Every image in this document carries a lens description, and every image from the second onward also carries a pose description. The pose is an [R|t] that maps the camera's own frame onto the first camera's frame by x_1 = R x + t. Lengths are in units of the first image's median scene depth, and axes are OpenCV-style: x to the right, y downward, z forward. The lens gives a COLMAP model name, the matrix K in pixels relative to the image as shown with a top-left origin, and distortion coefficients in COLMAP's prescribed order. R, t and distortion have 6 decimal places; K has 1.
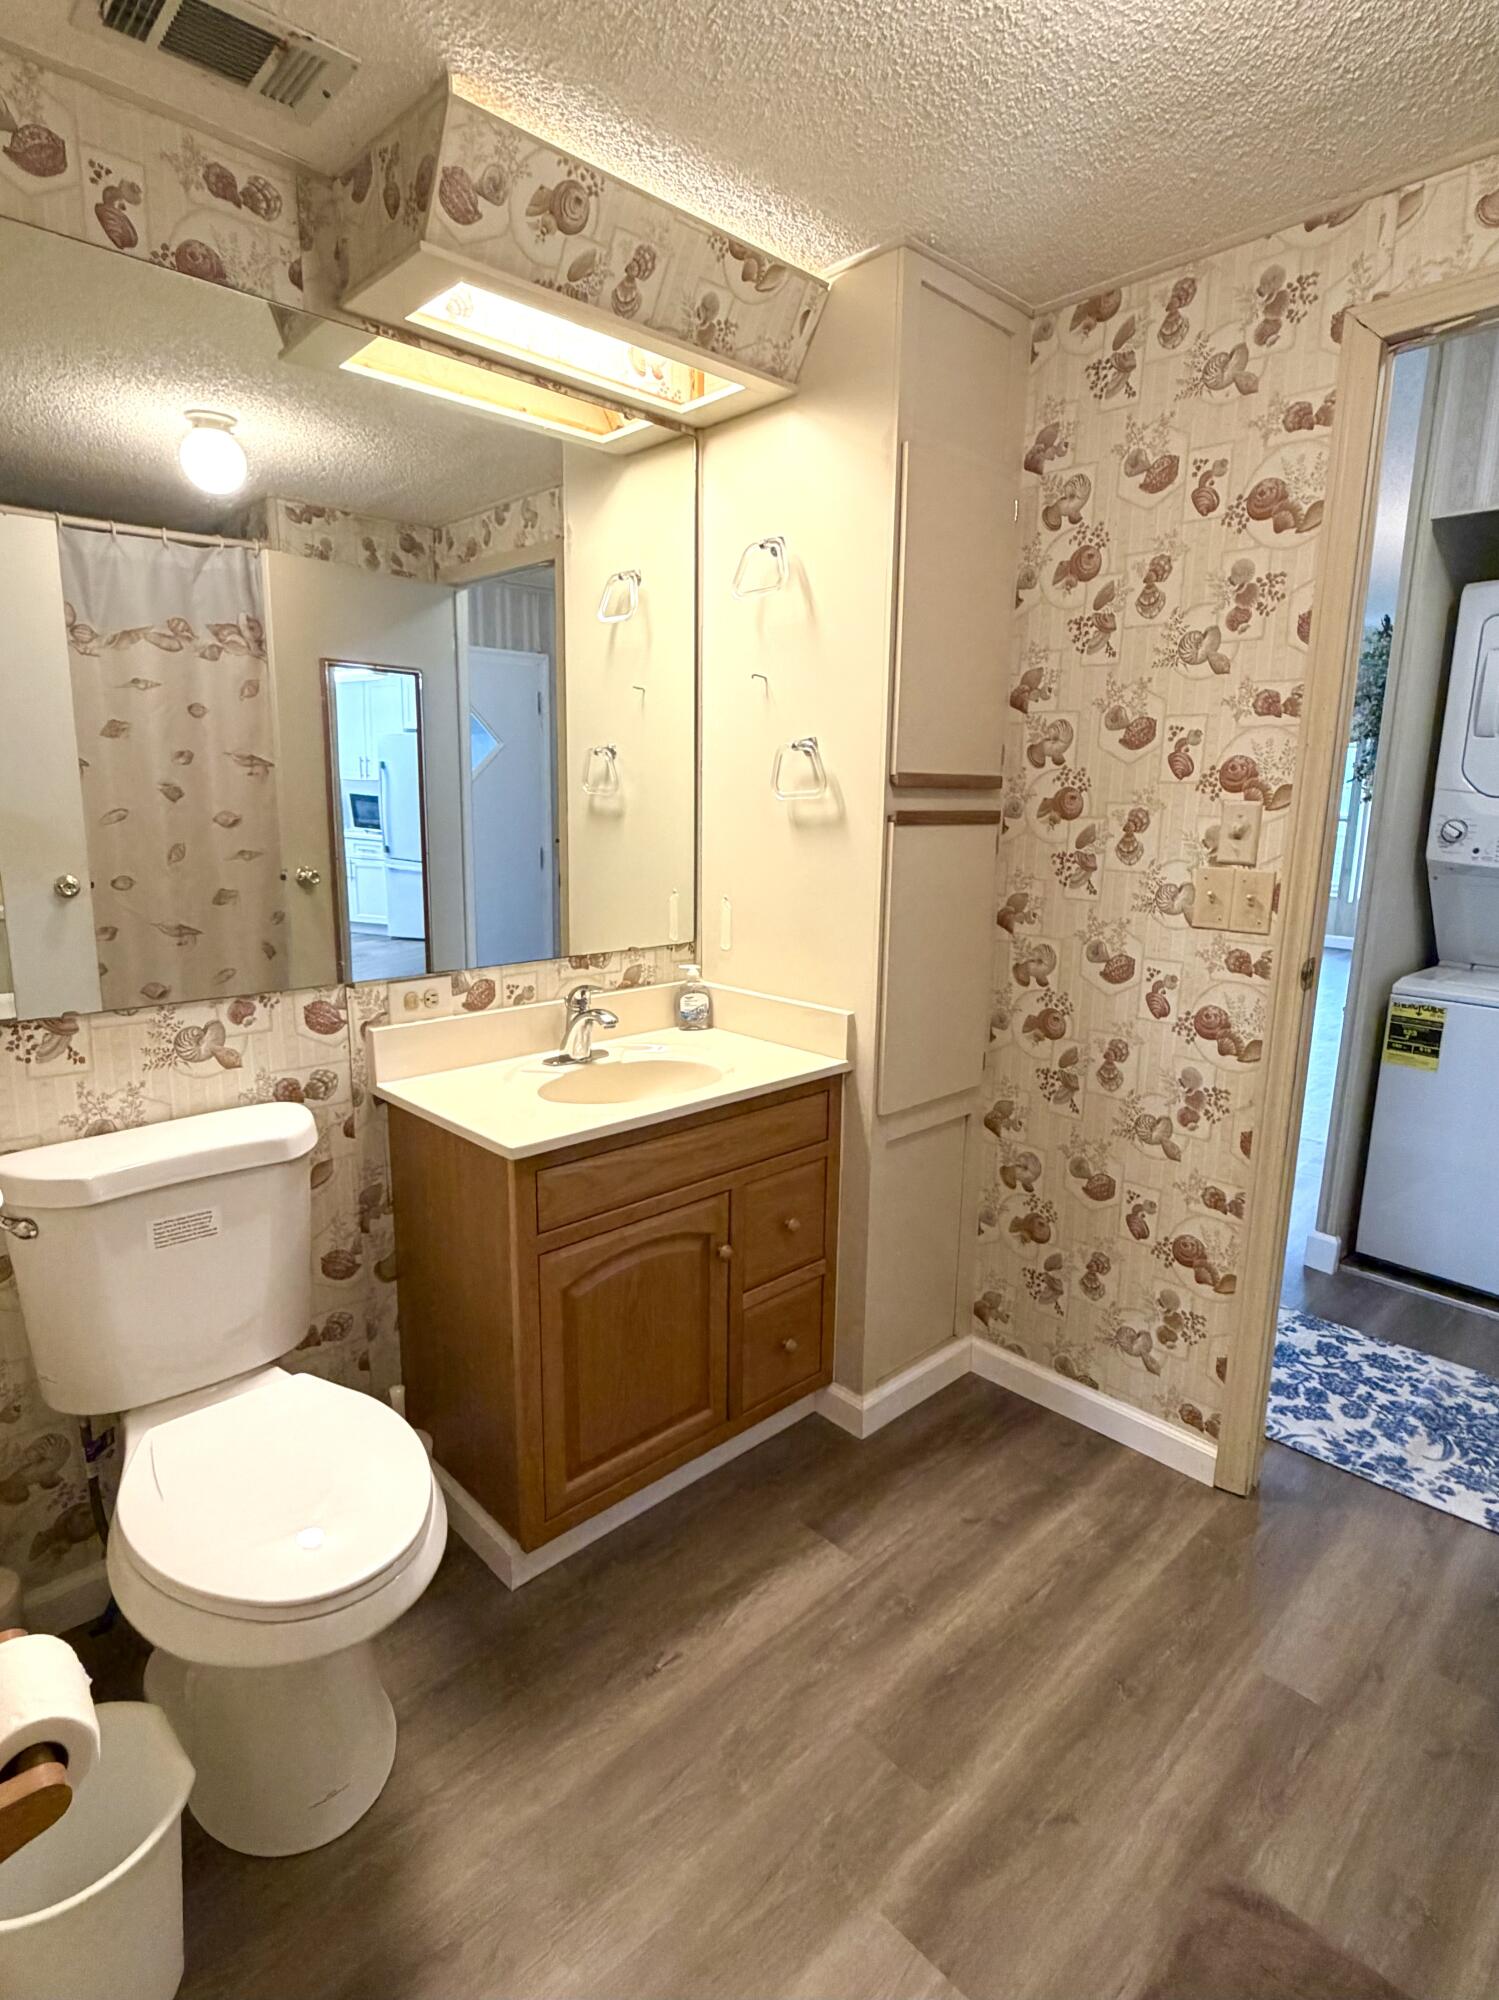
lens RADIAL K [[1038.9, 0, 745.7], [0, 1038.9, 1007.5], [0, 0, 1]] dist [0.003321, 0.000731]
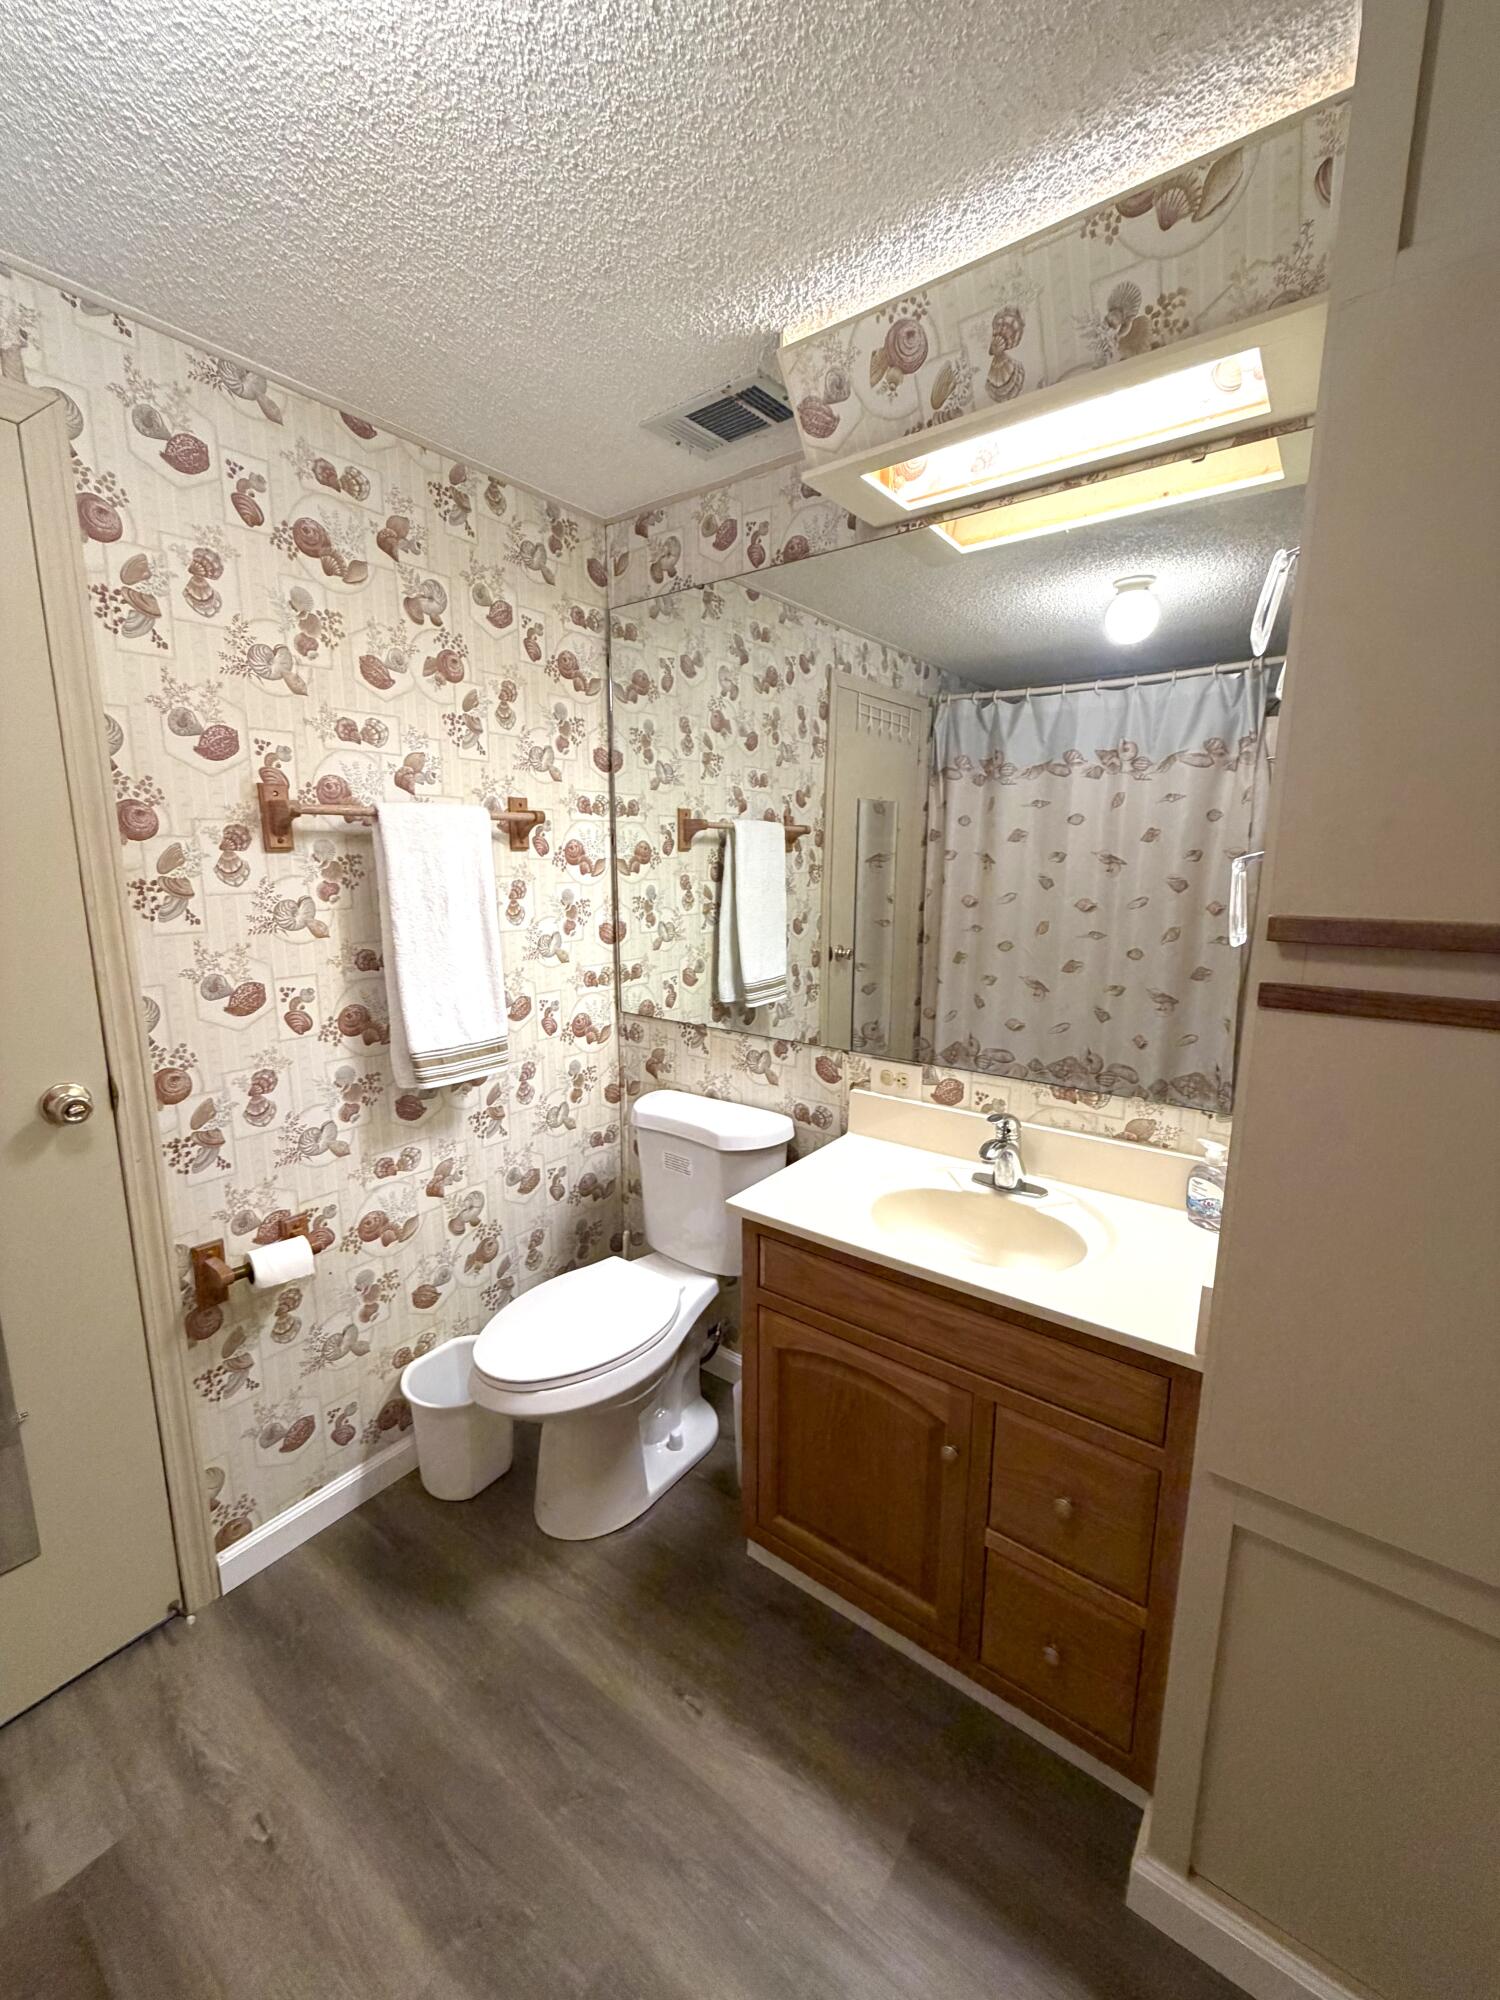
lens RADIAL K [[794.1, 0, 747.5], [0, 794.1, 1003.1], [0, 0, 1]] dist [-0.001659, 0.000828]
pose [[0.168040, 0.171794, -0.970695, 0.551989], [-0.197673, 0.970569, 0.137552, -0.193185], [0.965758, 0.168766, 0.197053, 0.680546]]
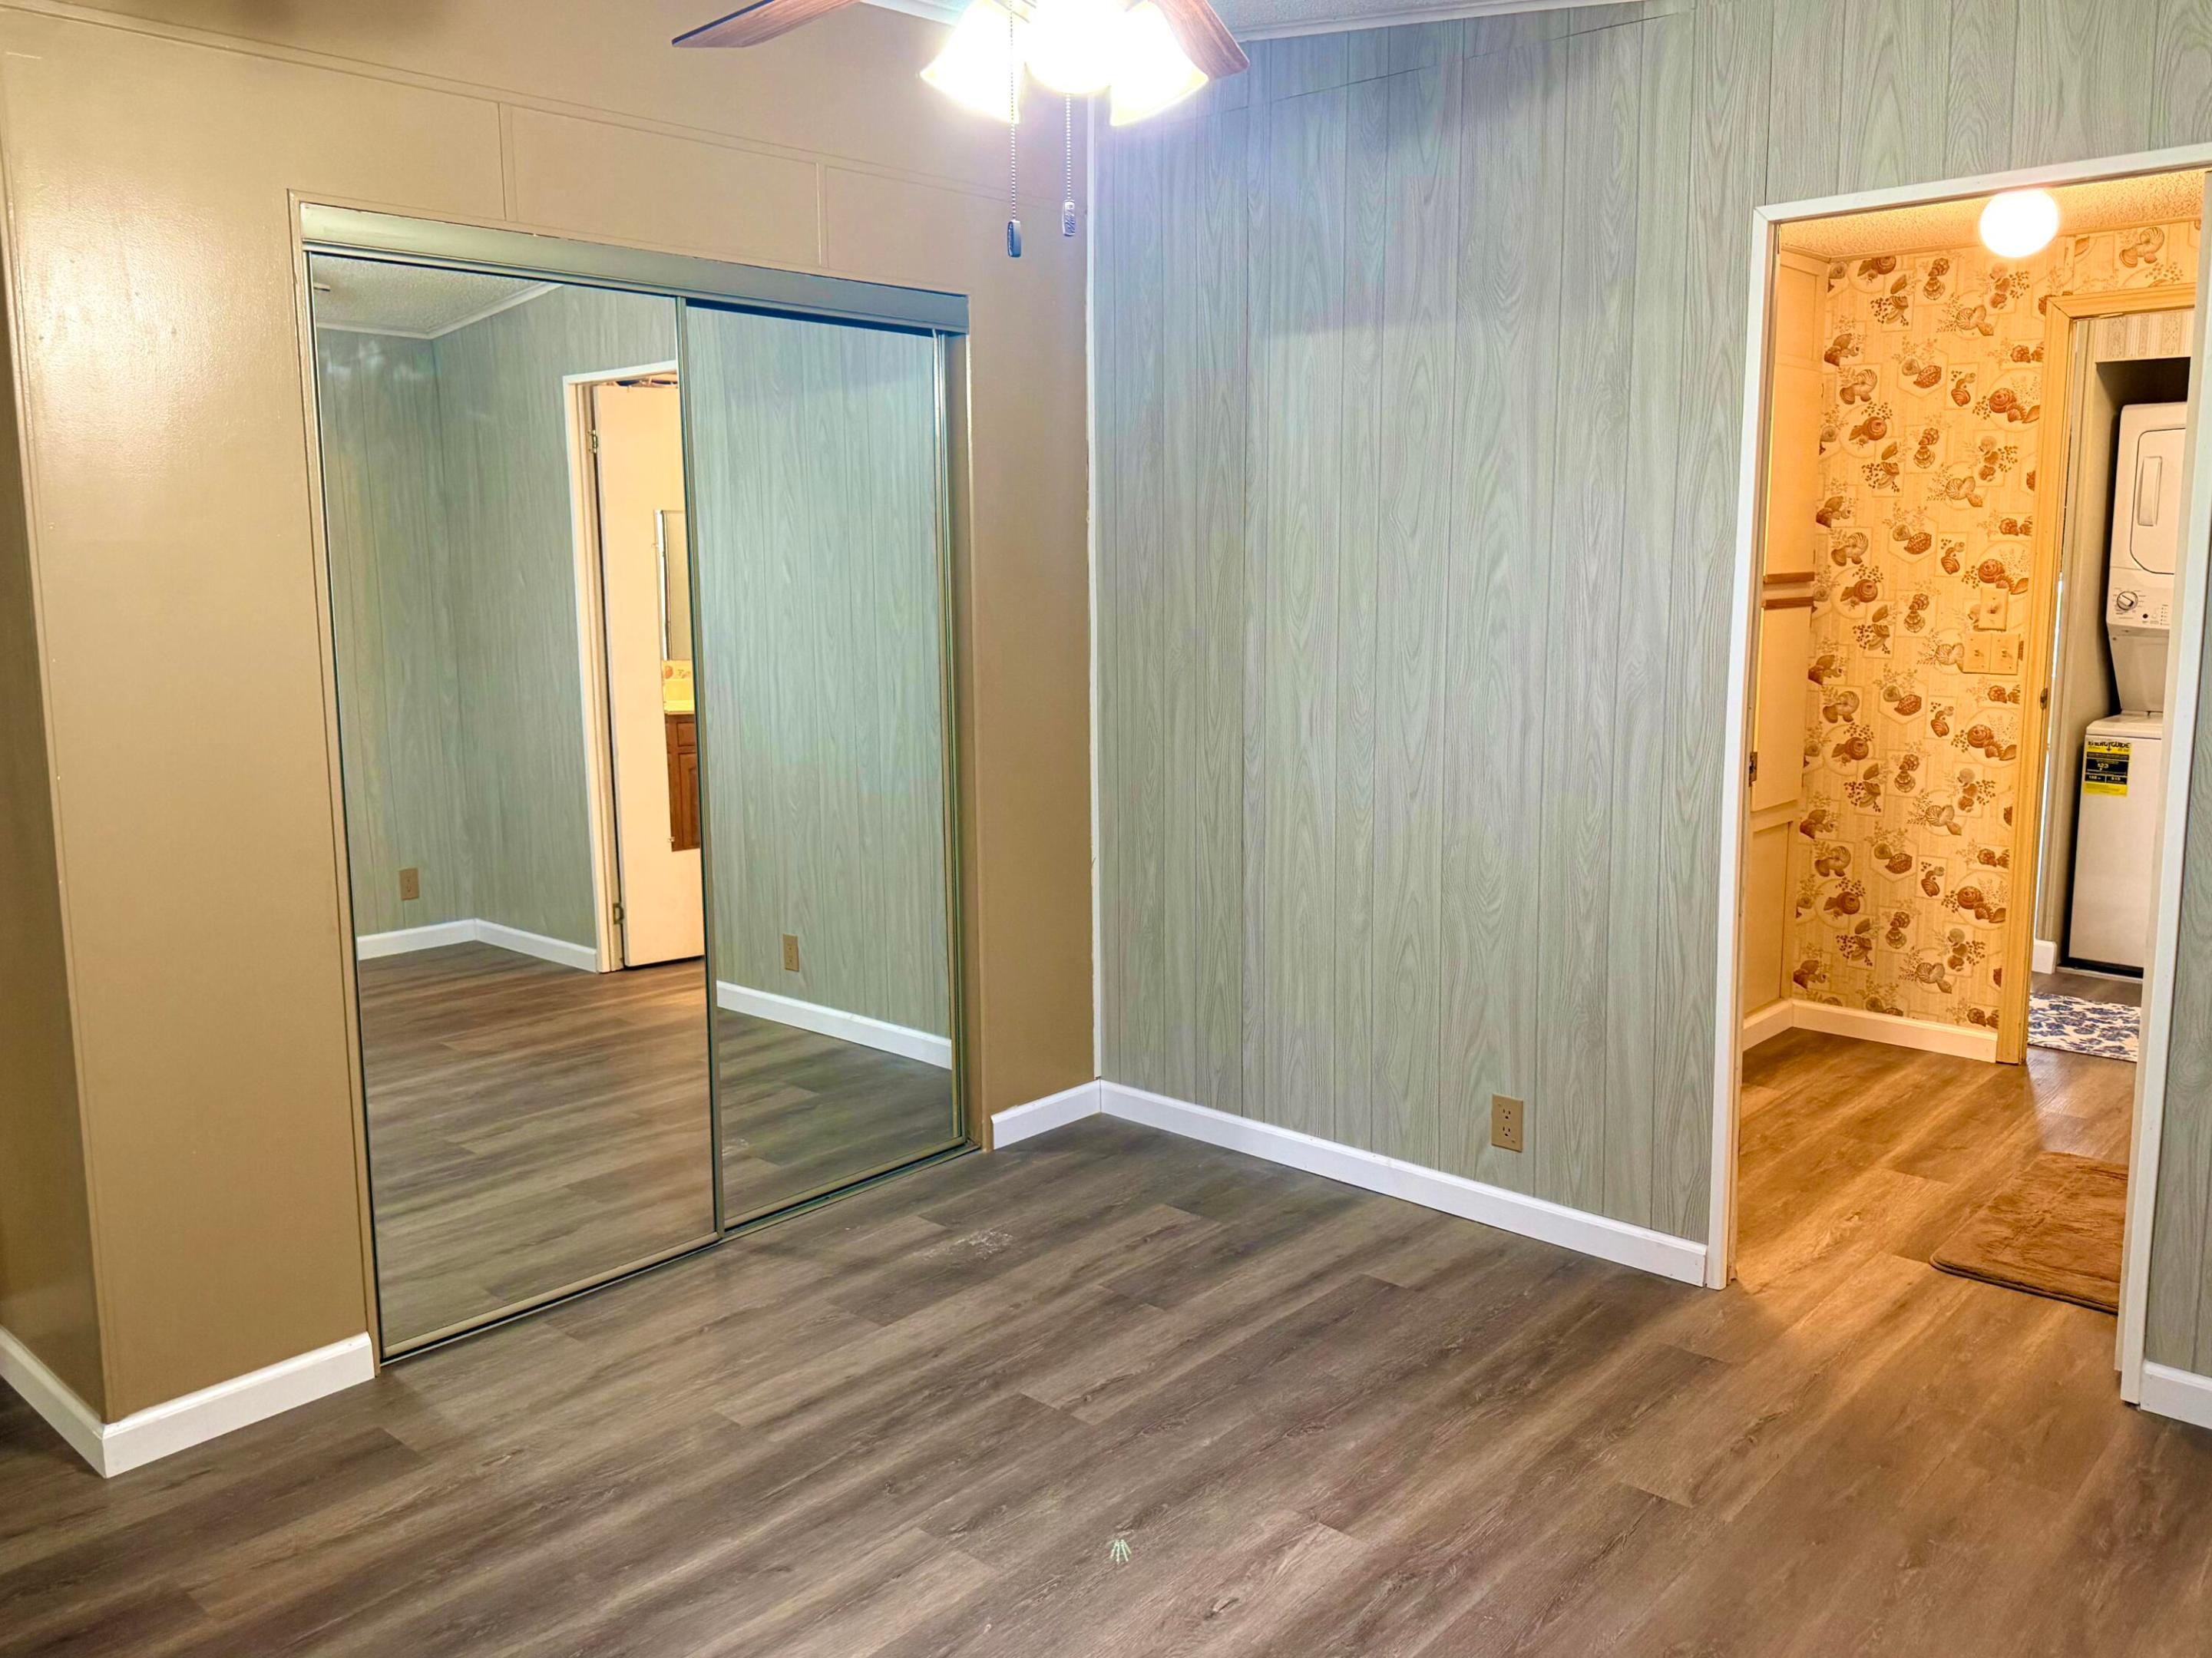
lens RADIAL K [[1726.6, 0, 1104.5], [0, 1726.6, 809.9], [0, 0, 1]] dist [0.005897, 0.002038]
pose [[0.997624, -0.031011, 0.061515, -0.911315], [0.034074, 0.998198, -0.049384, 0.190067], [-0.059873, 0.051363, 0.996884, -1.319842]]
